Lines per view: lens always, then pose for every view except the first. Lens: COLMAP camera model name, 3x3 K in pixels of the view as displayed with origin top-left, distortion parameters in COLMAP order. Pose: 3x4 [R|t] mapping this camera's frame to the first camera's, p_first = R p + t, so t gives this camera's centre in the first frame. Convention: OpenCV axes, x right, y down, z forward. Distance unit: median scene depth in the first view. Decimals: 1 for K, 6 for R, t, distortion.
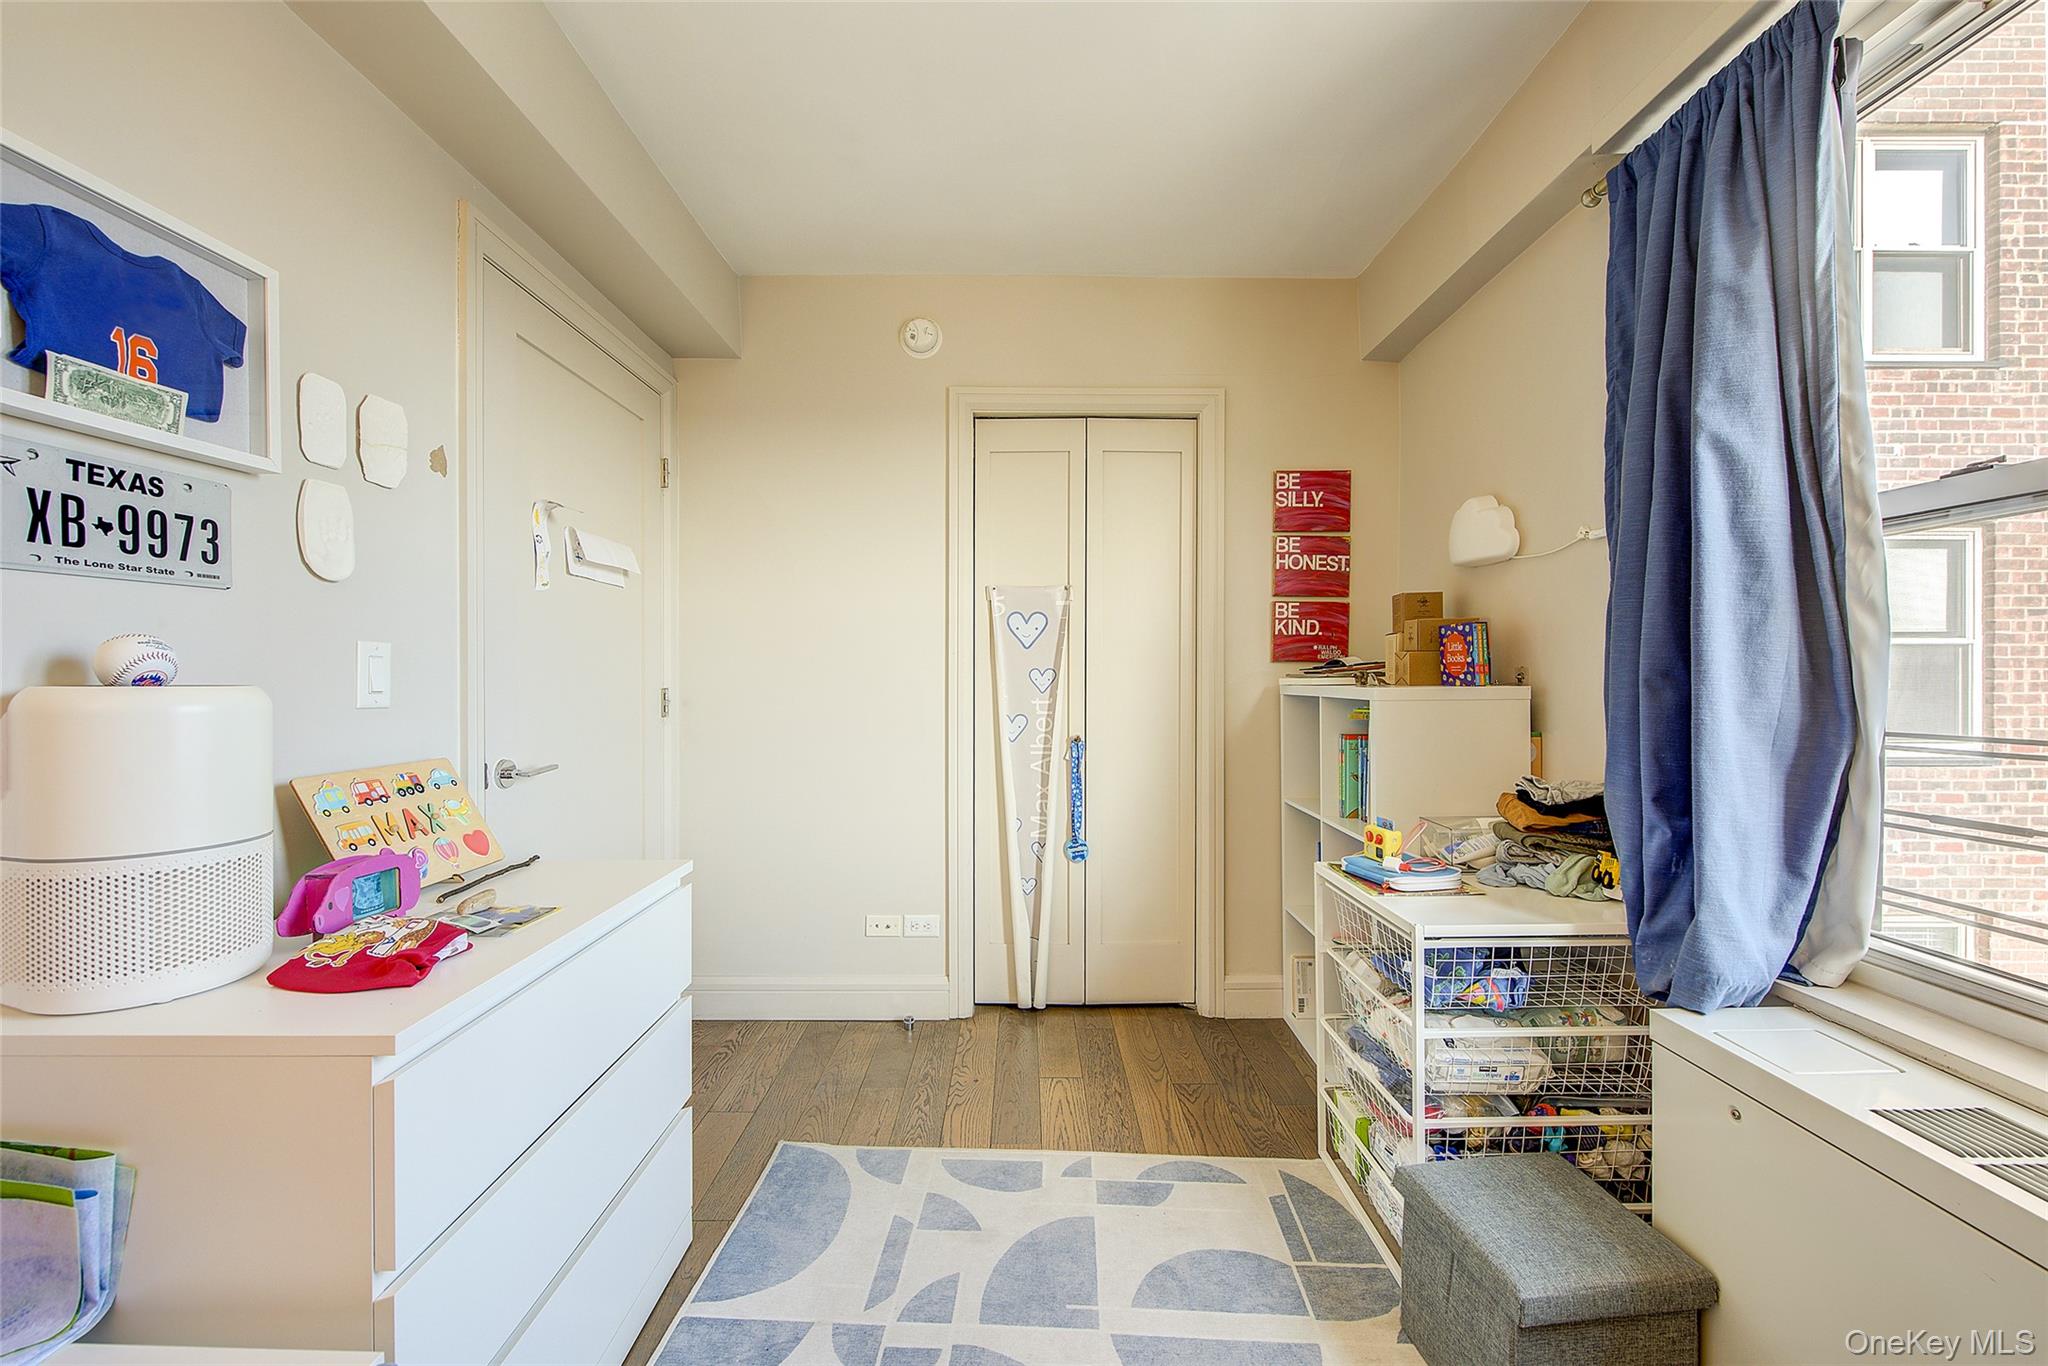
lens RADIAL K [[813.5, 0, 1024.3], [0, 813.5, 672.9], [0, 0, 1]] dist [-0.004537, -0.001252]
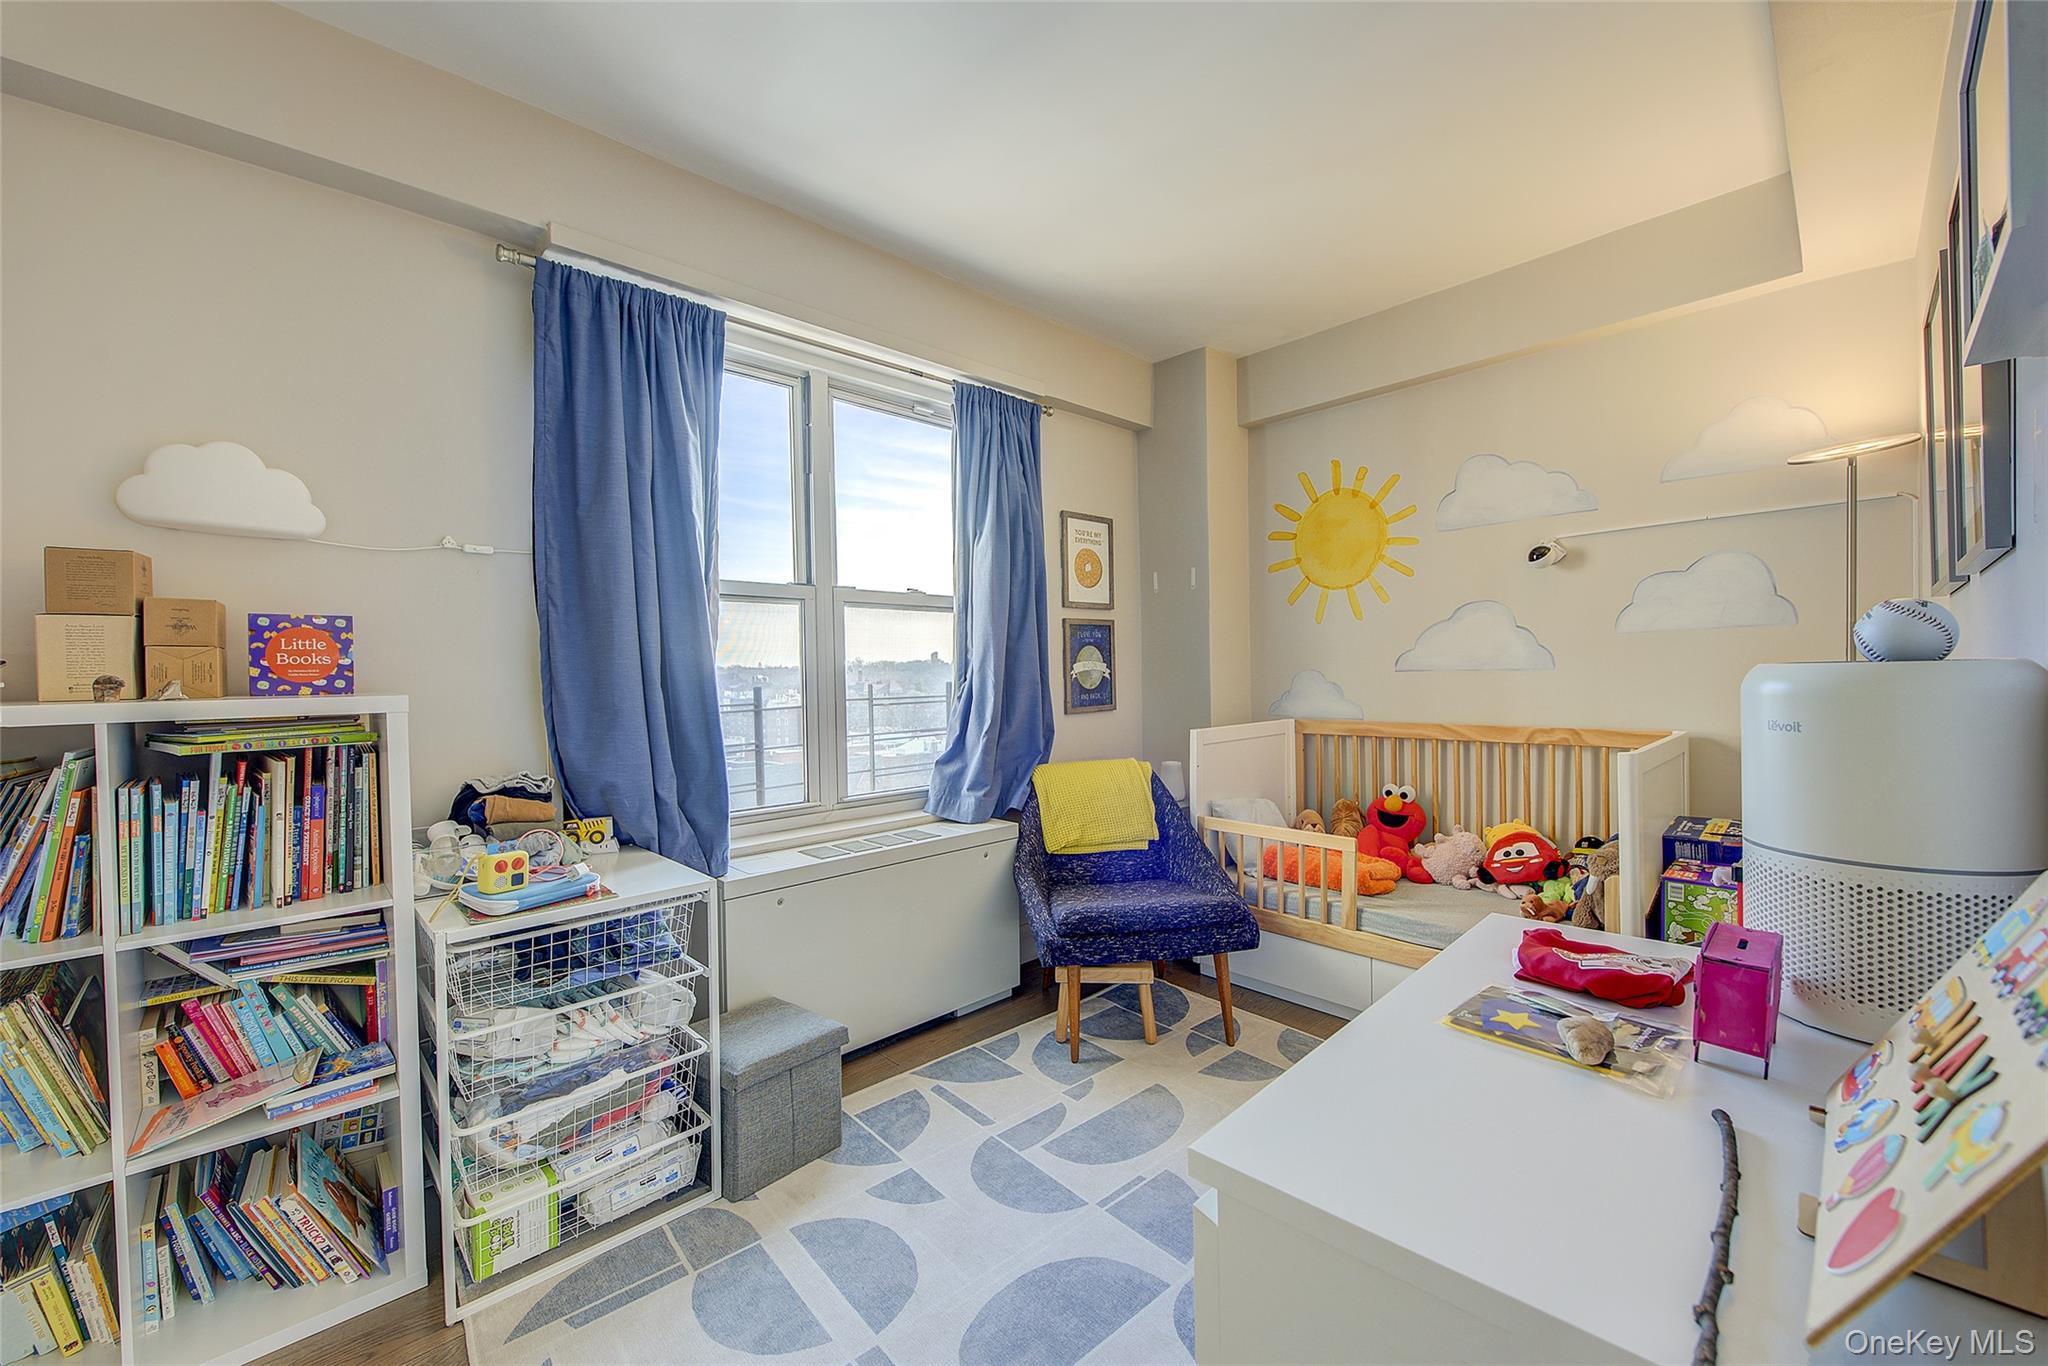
lens RADIAL K [[813.5, 0, 1032.2], [0, 813.5, 678.9], [0, 0, 1]] dist [-0.004537, -0.001252]
pose [[-0.696967, 0.001845, 0.717101, -0.537475], [0.016830, 0.999763, 0.013785, 0.001897], [-0.716906, 0.021677, -0.696833, 1.120286]]
